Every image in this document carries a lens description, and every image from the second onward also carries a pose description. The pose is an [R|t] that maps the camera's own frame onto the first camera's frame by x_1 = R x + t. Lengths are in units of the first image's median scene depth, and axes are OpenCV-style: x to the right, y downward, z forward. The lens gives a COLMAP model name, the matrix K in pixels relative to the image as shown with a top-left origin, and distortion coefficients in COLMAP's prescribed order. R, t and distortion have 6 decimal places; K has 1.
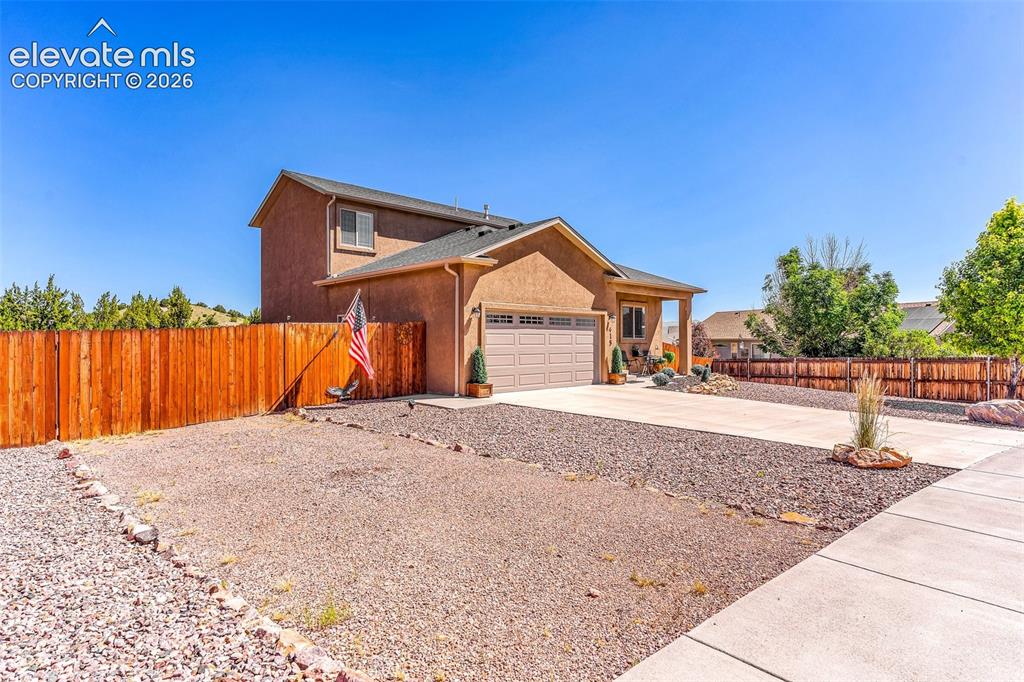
lens RADIAL K [[547.4, 0, 516.1], [0, 547.4, 340.4], [0, 0, 1]] dist [0.000875, 0.007033]
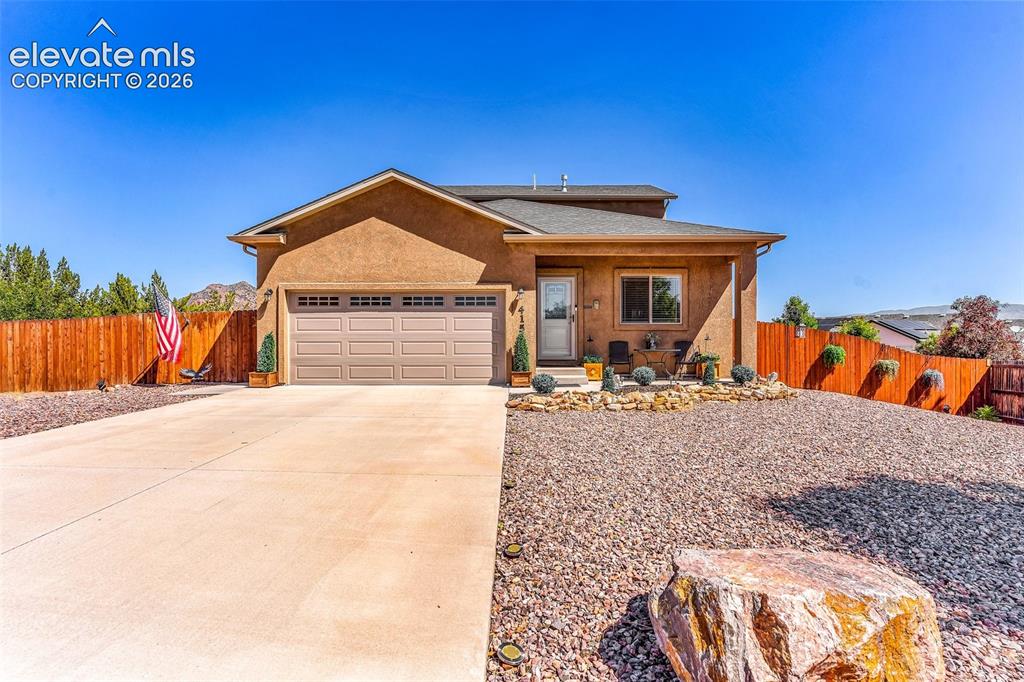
lens RADIAL K [[491.0, 0, 514.9], [0, 491.0, 344.8], [0, 0, 1]] dist [0.006781, -0.002908]
pose [[0.712171, 0.006479, -0.701977, 0.629118], [0.002325, 0.999930, 0.011587, 0.018719], [0.702003, -0.009884, 0.712106, 0.550903]]
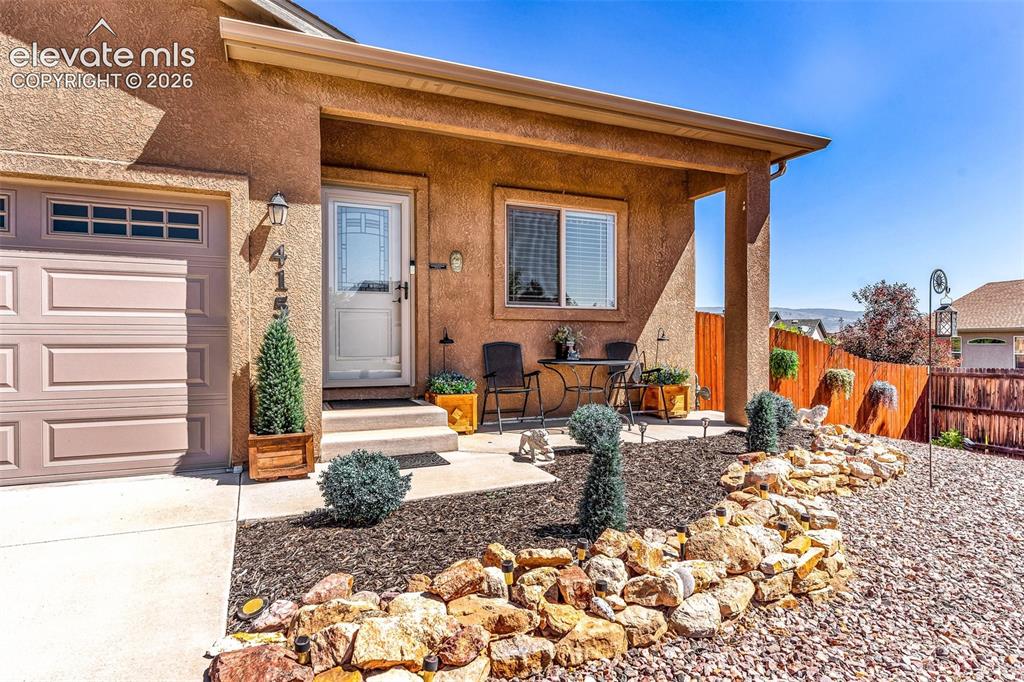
lens RADIAL K [[578.4, 0, 512.7], [0, 578.4, 344.5], [0, 0, 1]] dist [0.000482, 0.001234]
pose [[0.932509, 0.004852, -0.361115, 0.378196], [-0.000610, 0.999929, 0.011861, 0.018422], [0.361147, -0.010841, 0.932446, 0.807076]]
